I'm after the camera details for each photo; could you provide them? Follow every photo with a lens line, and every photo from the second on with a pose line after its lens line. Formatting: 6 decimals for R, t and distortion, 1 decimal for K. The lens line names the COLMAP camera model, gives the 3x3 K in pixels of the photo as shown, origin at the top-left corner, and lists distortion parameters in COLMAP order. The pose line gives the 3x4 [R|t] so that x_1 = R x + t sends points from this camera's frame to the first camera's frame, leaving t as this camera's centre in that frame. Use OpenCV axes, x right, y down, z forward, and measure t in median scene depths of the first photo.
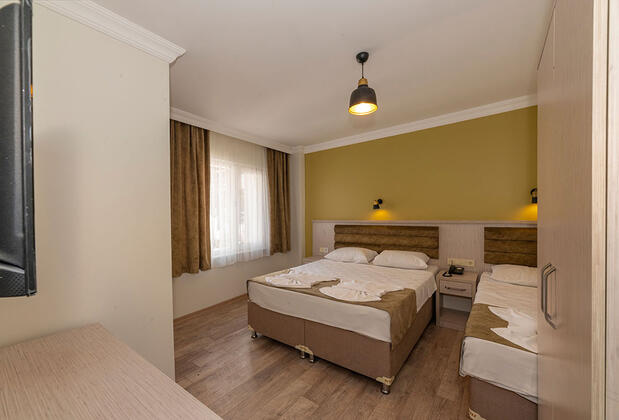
lens RADIAL K [[253.9, 0, 310.1], [0, 253.9, 222.6], [0, 0, 1]] dist [0.000052, -0.000003]
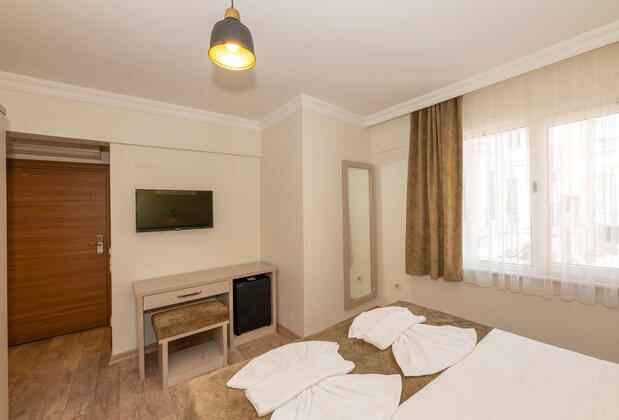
lens RADIAL K [[255.7, 0, 309.5], [0, 255.7, 210.0], [0, 0, 1]] dist [0.000346, -0.000063]
pose [[-0.267636, 0.026385, -0.963159, 0.475244], [0.010977, 0.999644, 0.024334, -0.055605], [0.963457, -0.004060, -0.267831, 0.812888]]
